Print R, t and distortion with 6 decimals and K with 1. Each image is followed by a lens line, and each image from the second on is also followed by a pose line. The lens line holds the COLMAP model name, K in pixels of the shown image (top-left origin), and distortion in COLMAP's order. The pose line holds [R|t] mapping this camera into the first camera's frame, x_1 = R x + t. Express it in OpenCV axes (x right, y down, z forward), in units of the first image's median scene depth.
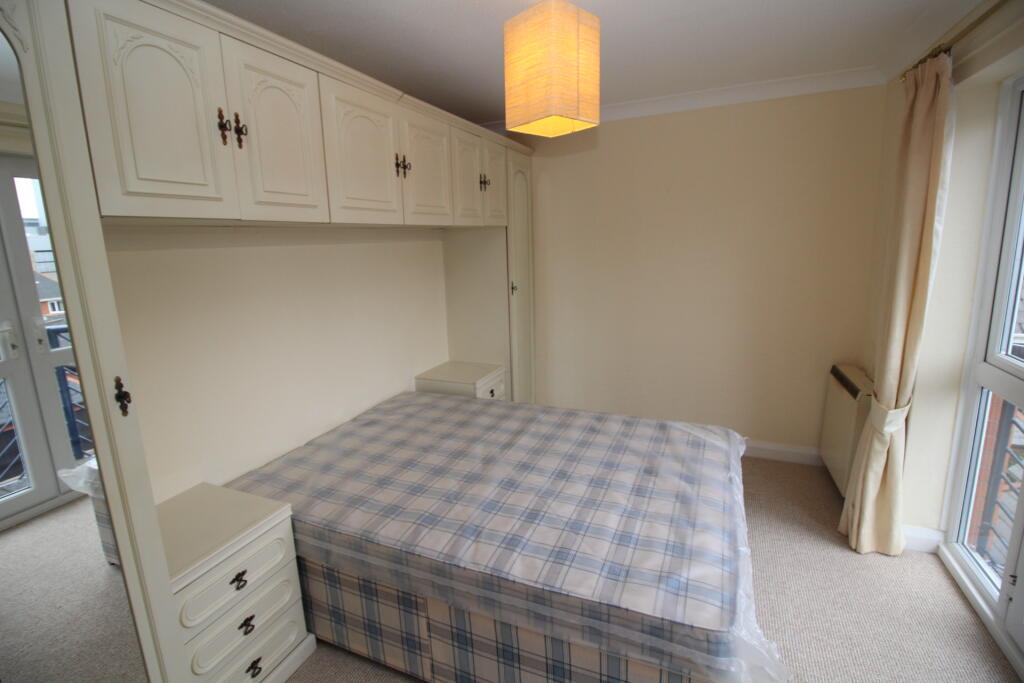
lens RADIAL K [[471.9, 0, 511.1], [0, 471.9, 334.1], [0, 0, 1]] dist [-0.019708, -0.001557]
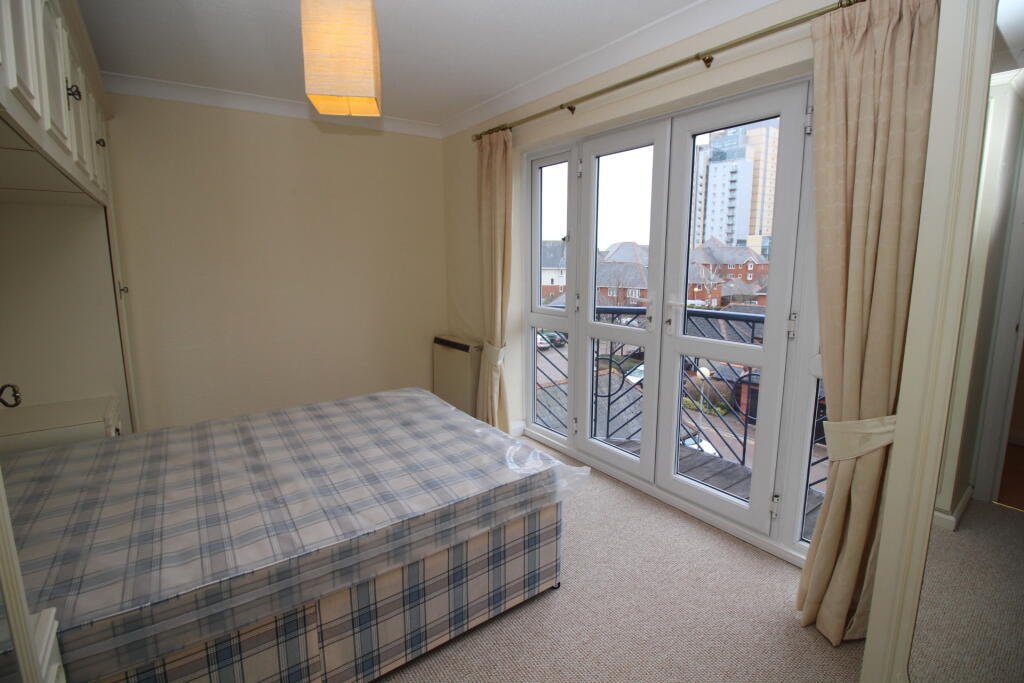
lens RADIAL K [[471.9, 0, 513.0], [0, 471.9, 342.5], [0, 0, 1]] dist [-0.019708, -0.001557]
pose [[0.505230, -0.117860, 0.854899, -0.569208], [0.151428, 0.987368, 0.046631, 0.080173], [-0.849595, 0.105896, 0.516695, 0.153450]]
